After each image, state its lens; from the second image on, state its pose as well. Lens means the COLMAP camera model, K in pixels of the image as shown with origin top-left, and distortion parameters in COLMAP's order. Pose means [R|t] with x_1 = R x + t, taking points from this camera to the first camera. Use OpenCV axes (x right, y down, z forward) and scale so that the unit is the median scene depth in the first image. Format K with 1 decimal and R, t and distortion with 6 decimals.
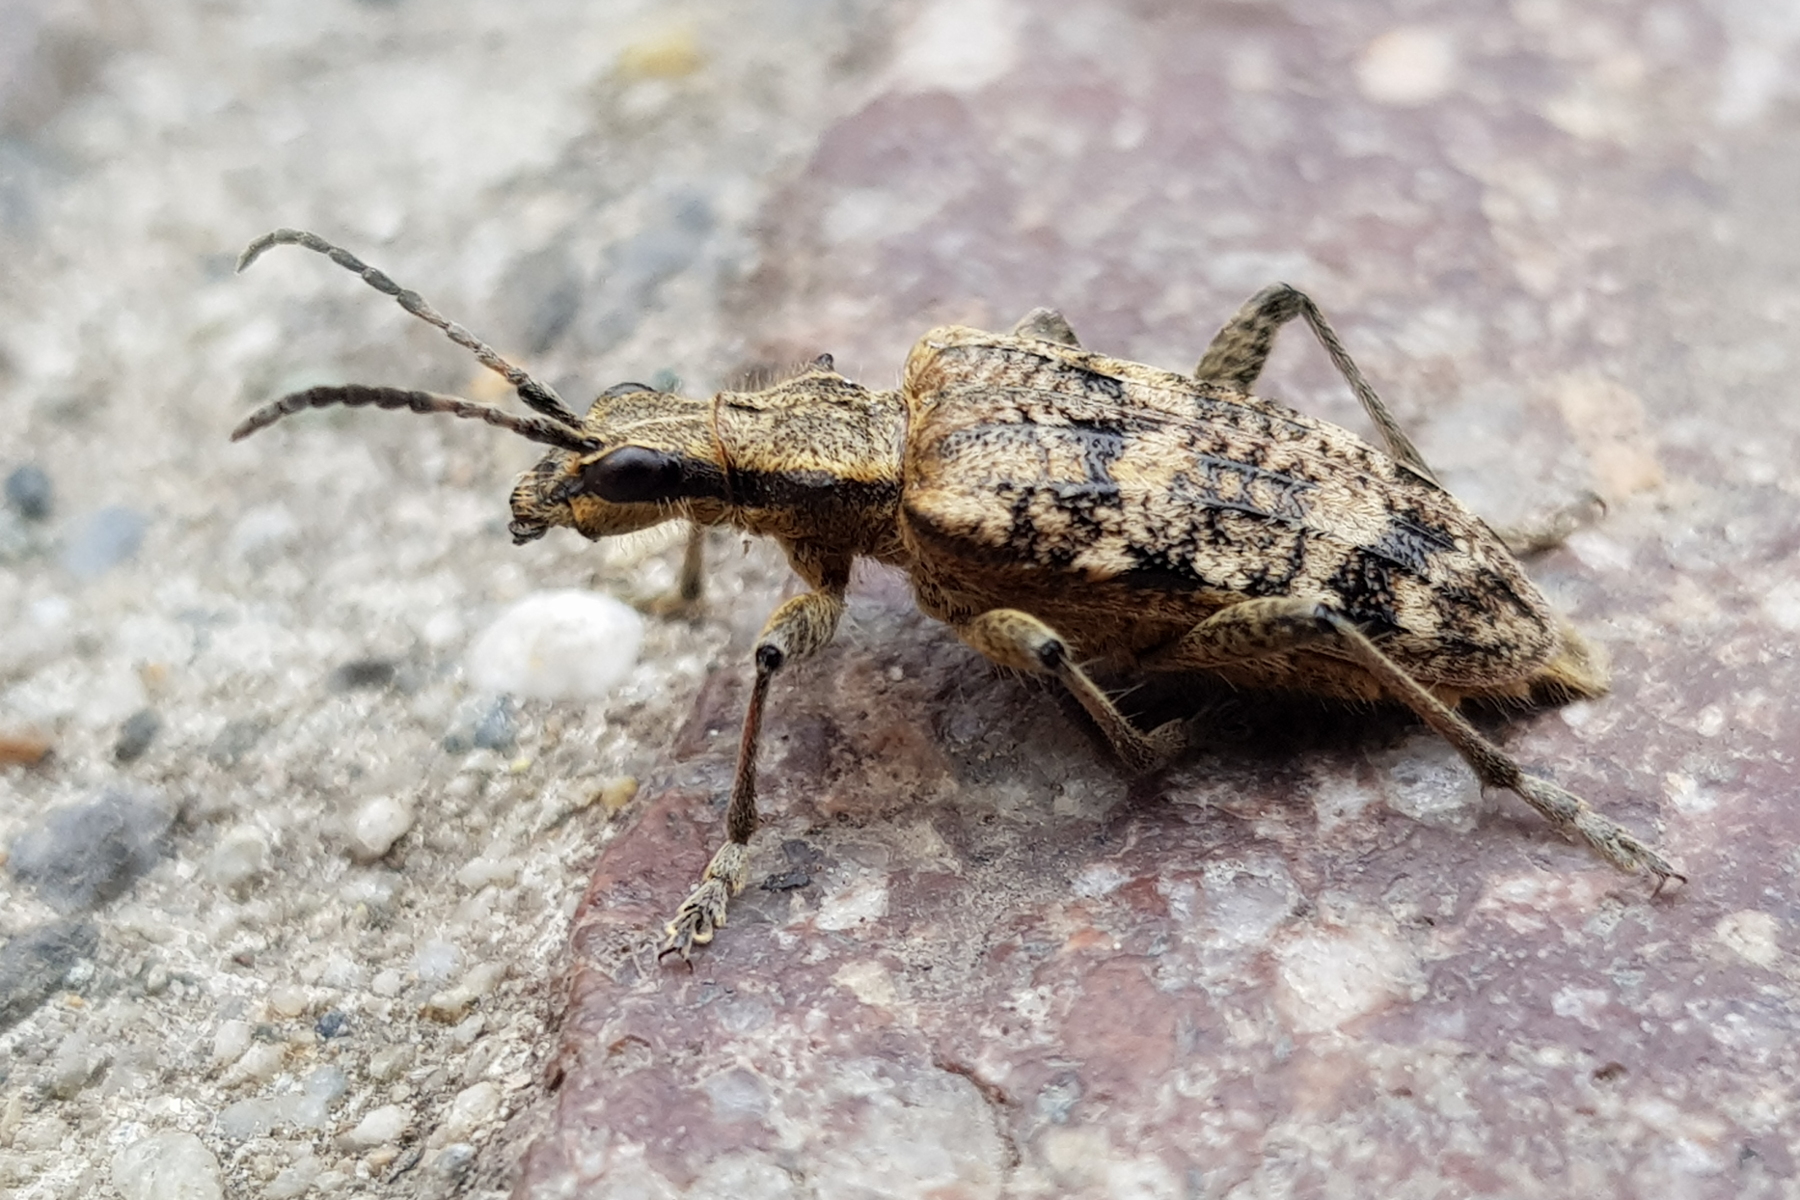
lens RADIAL K [[1409.9, 0, 943.9], [0, 1409.9, 602.9], [0, 0, 1]] dist [-0.000645, 0.001566]
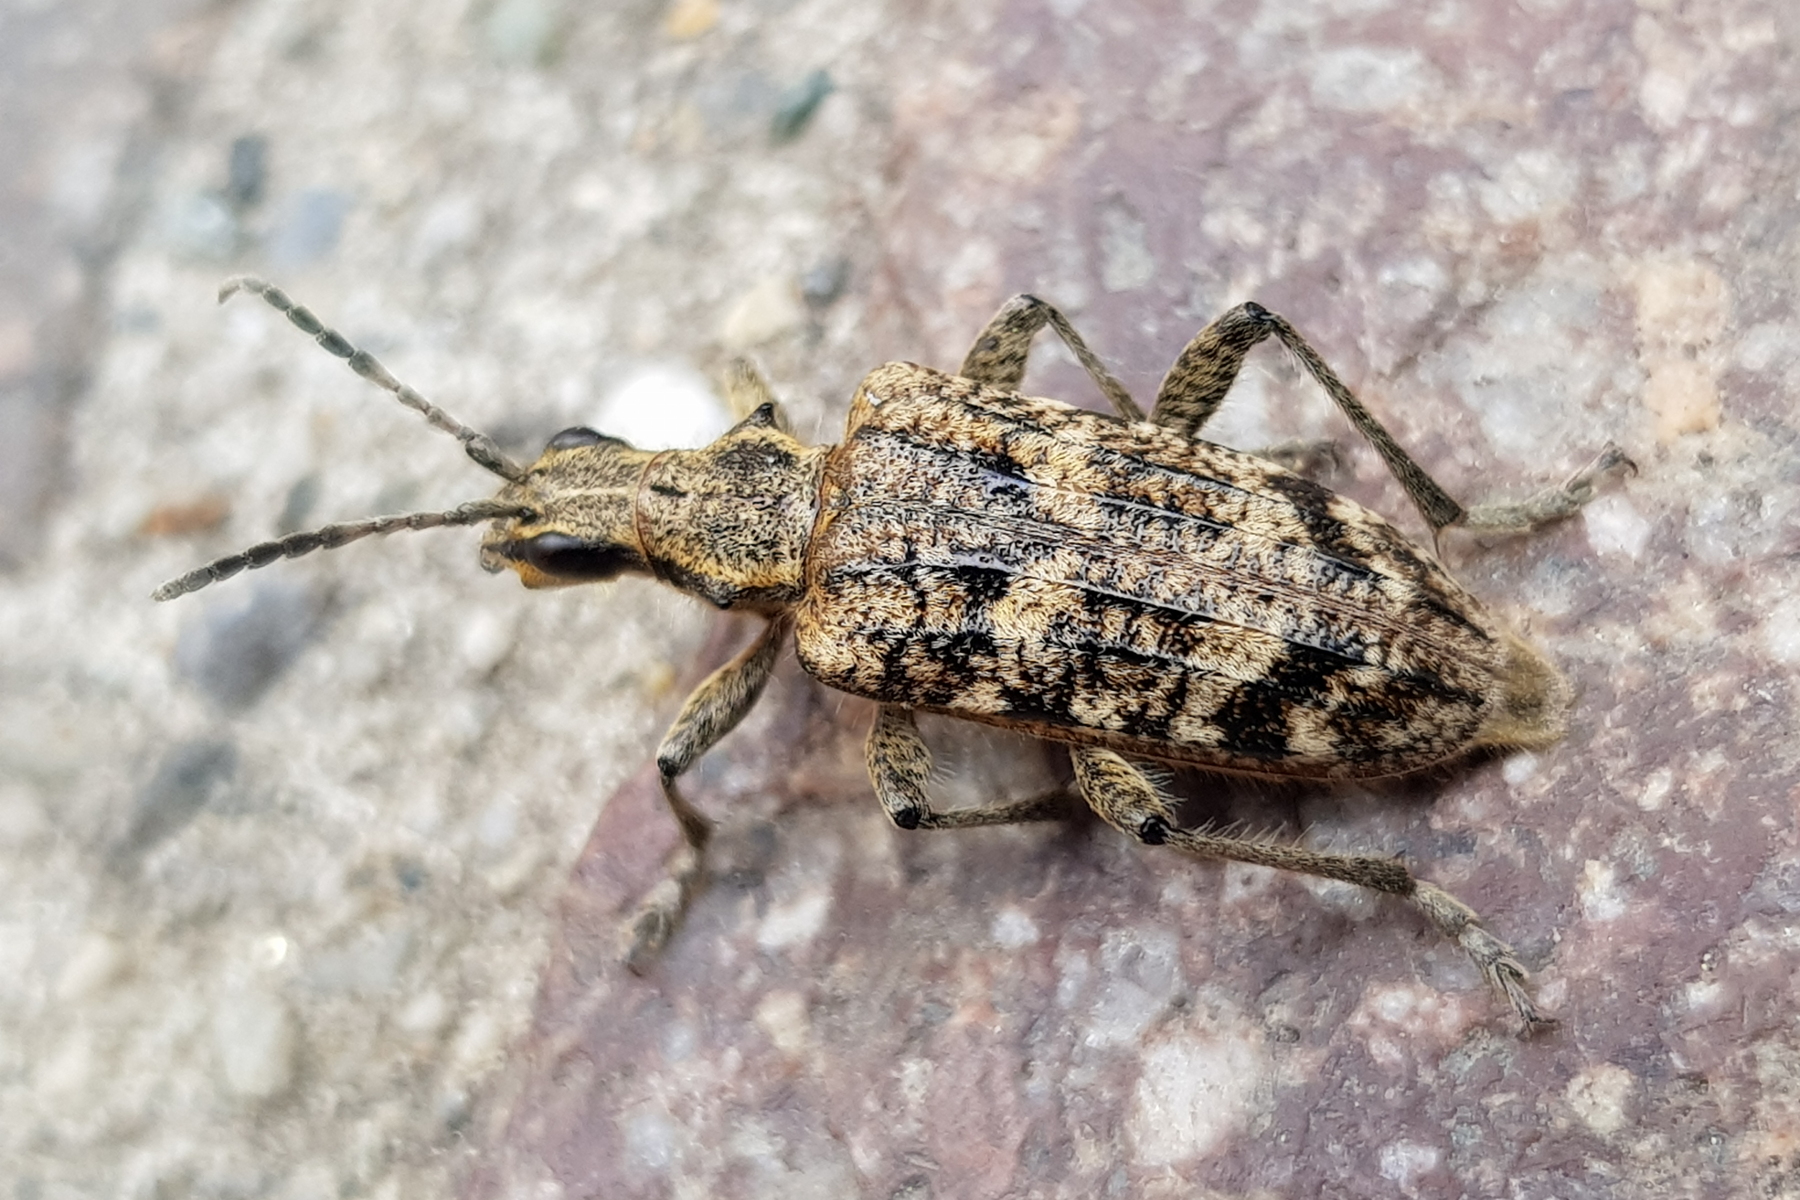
lens RADIAL K [[1365.2, 0, 900.0], [0, 1365.2, 600.0], [0, 0, 1]] dist [0.000768, -0.000538]
pose [[0.992669, 0.032674, -0.116361, 0.156621], [-0.011098, 0.983338, 0.181446, -0.260479], [0.120350, -0.178824, 0.976492, 0.038251]]
